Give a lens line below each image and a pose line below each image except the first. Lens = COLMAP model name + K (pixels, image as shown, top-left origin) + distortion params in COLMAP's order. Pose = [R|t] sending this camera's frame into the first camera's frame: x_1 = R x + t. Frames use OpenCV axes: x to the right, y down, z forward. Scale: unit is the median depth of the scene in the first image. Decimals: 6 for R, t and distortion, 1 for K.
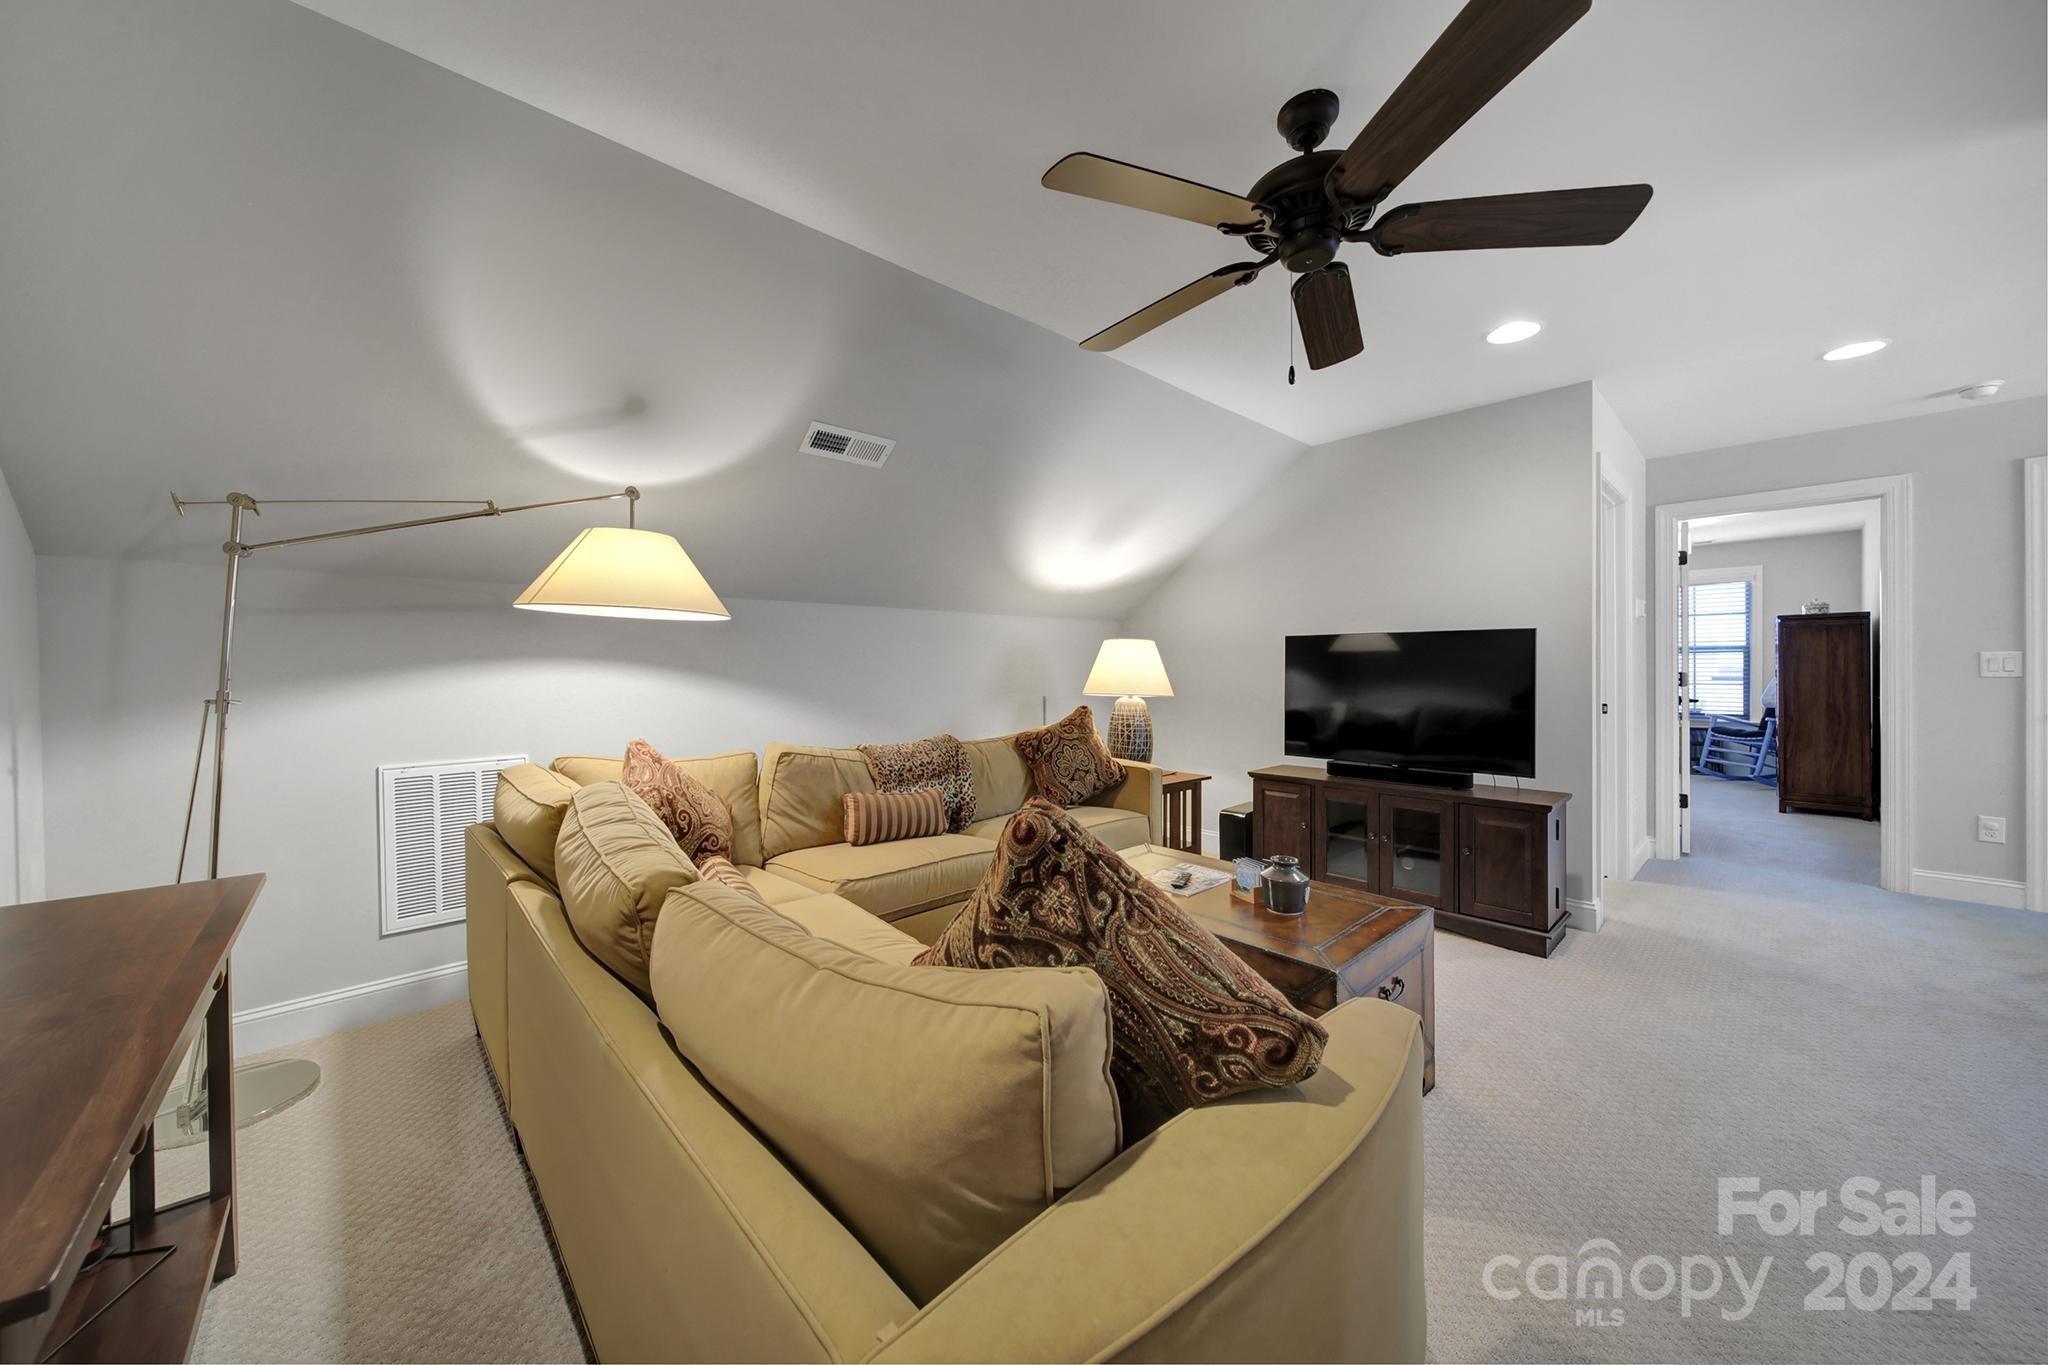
lens RADIAL K [[716.0, 0, 1030.2], [0, 716.0, 670.0], [0, 0, 1]] dist [-0.000982, -0.001494]
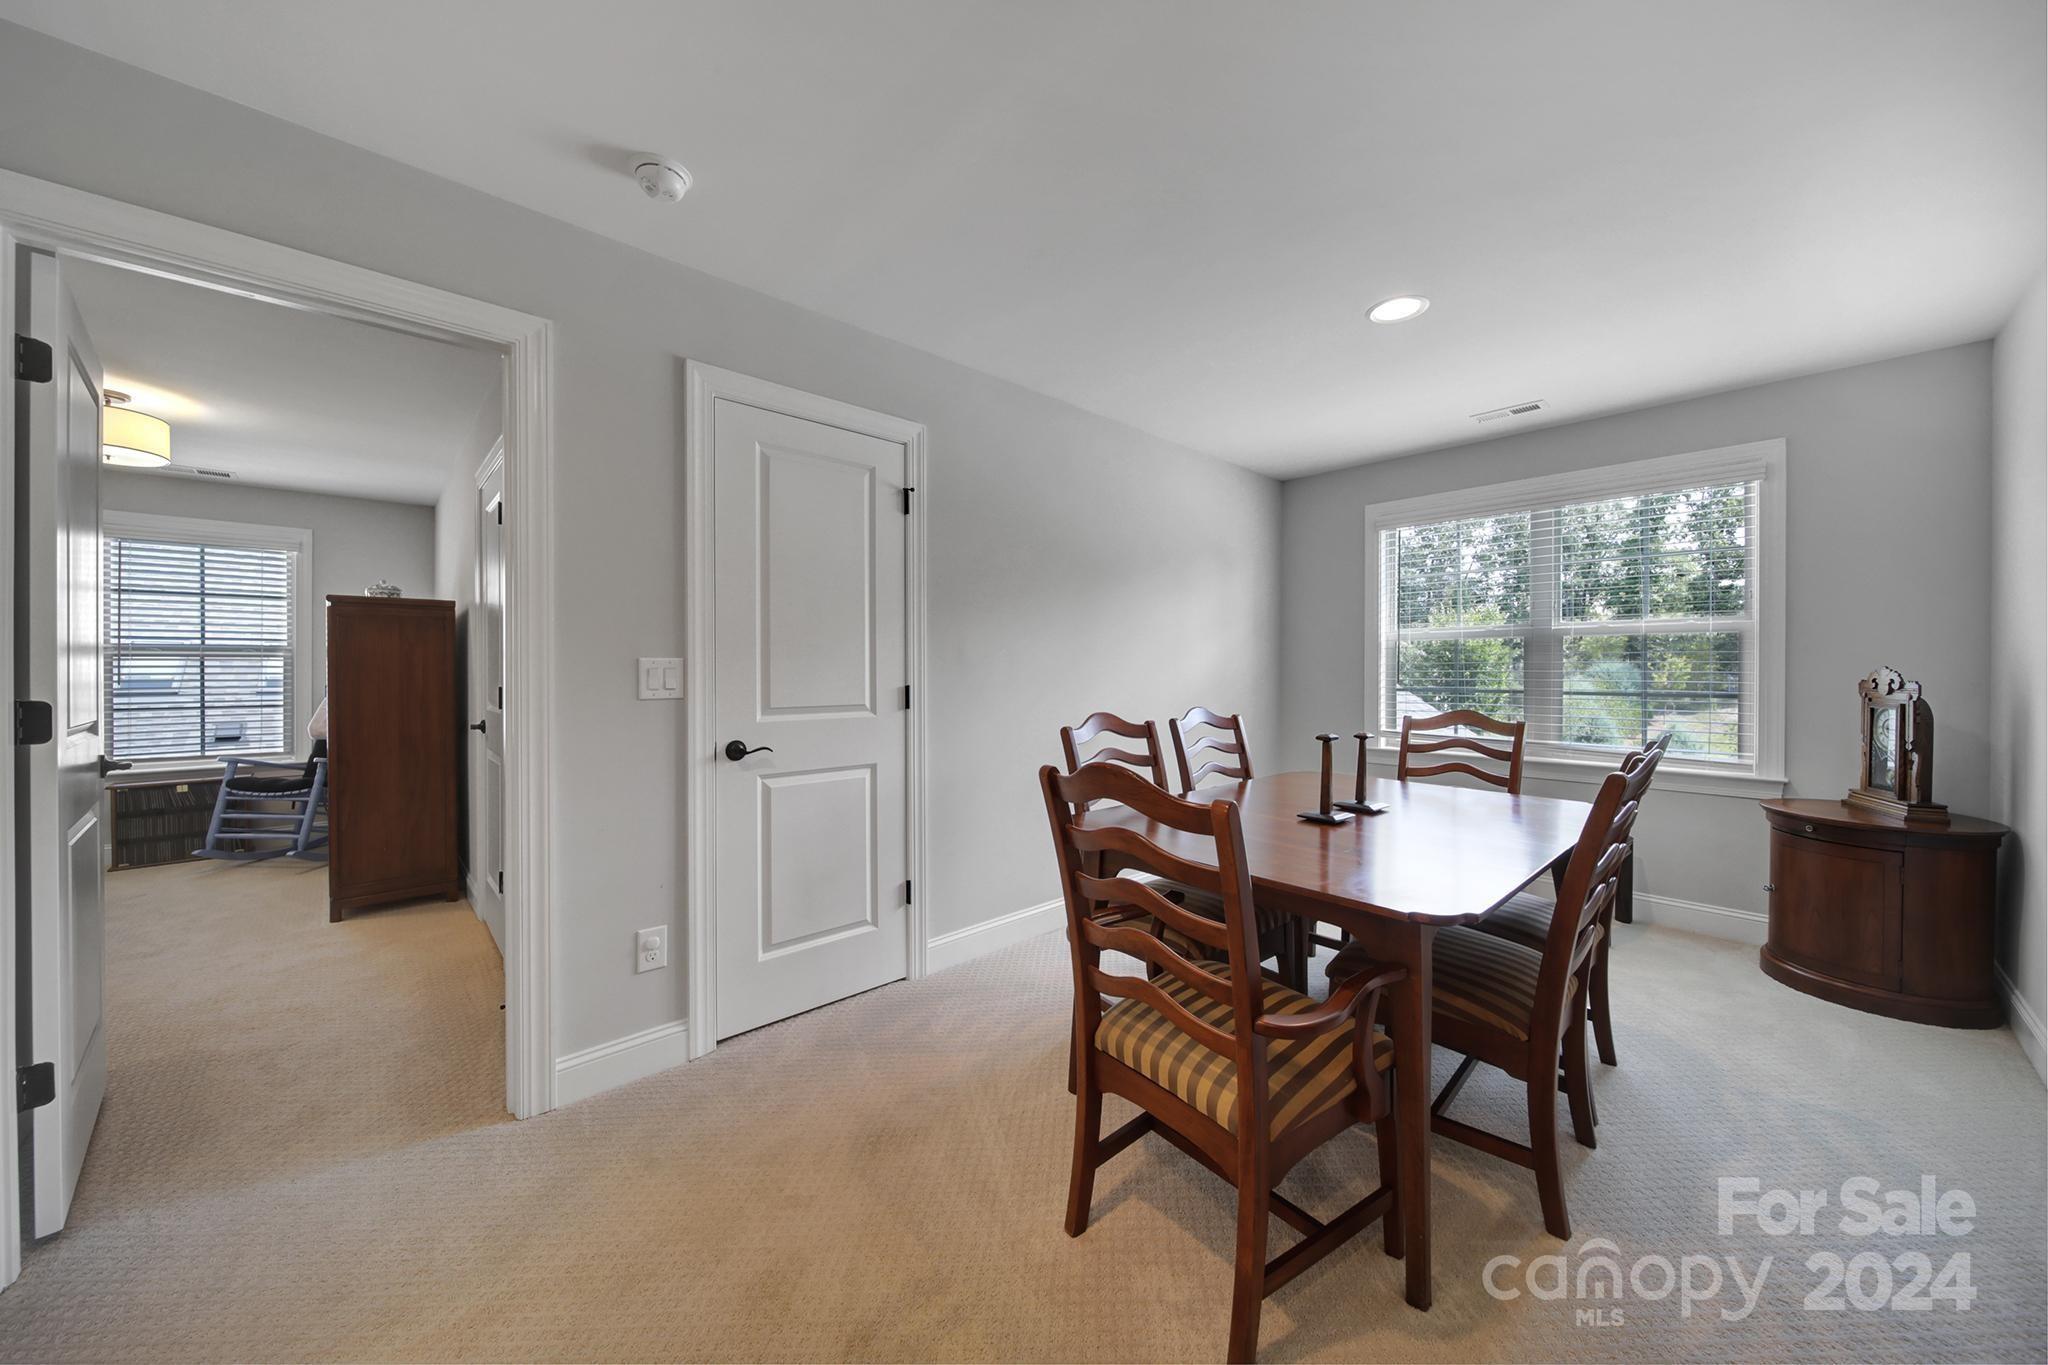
lens RADIAL K [[716.0, 0, 1020.9], [0, 716.0, 673.9], [0, 0, 1]] dist [-0.000982, -0.001494]
pose [[0.006112, 0.002032, 0.999979, 0.404928], [0.005307, 0.999984, -0.002065, -0.004784], [-0.999967, 0.005320, 0.006101, 0.371043]]
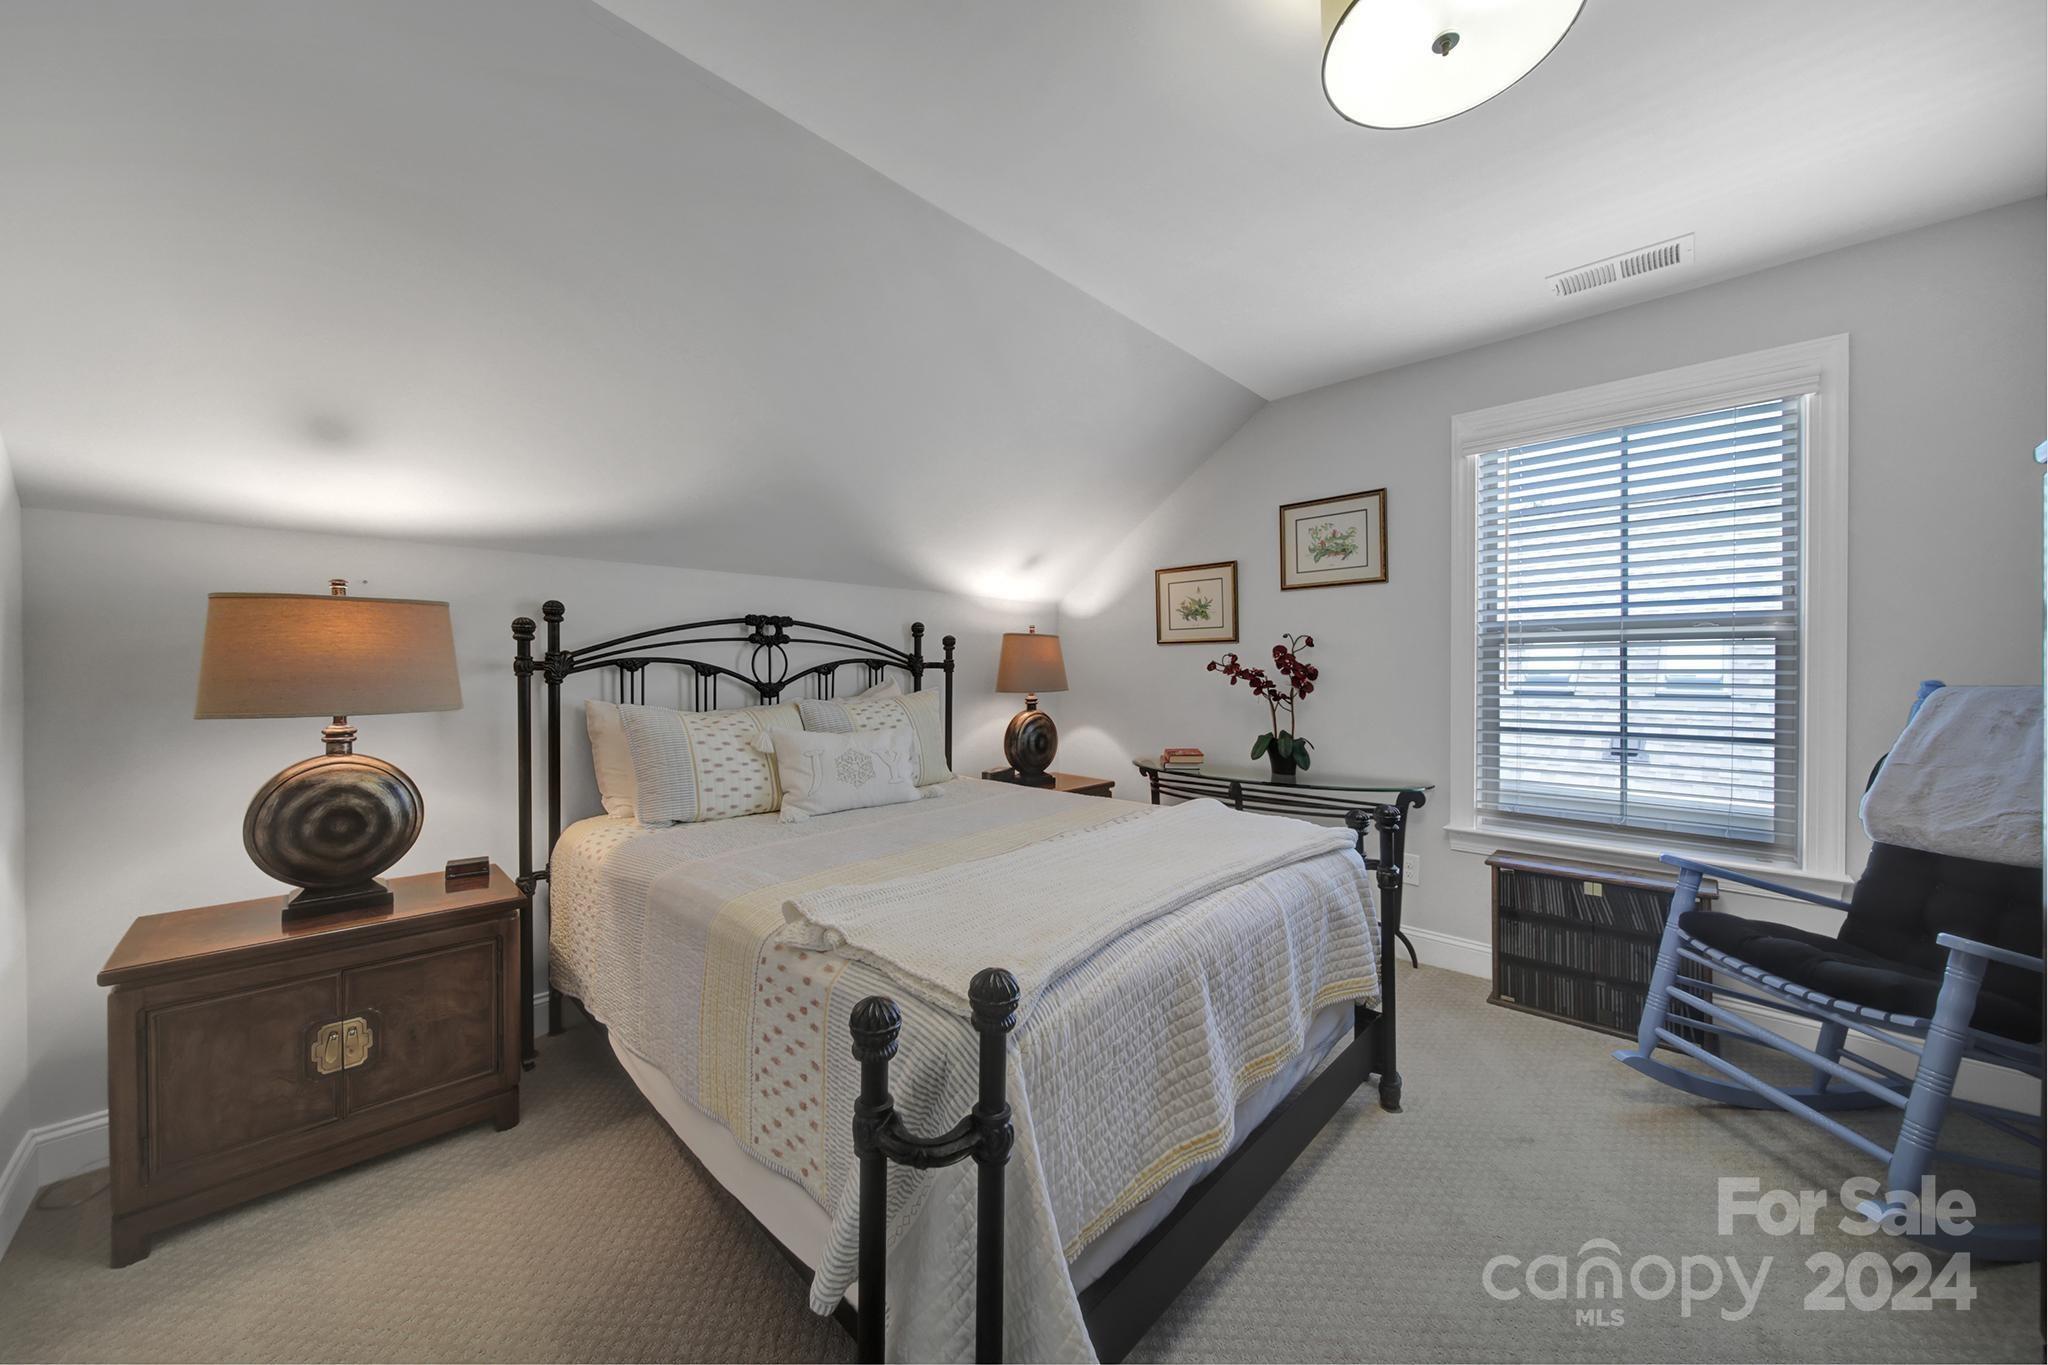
lens RADIAL K [[716.0, 0, 1016.0], [0, 716.0, 673.5], [0, 0, 1]] dist [-0.000982, -0.001494]
pose [[0.999233, 0.001955, 0.039120, 0.777599], [-0.001885, 0.999997, -0.001814, -0.008408], [-0.039123, 0.001738, 0.999233, 0.829625]]
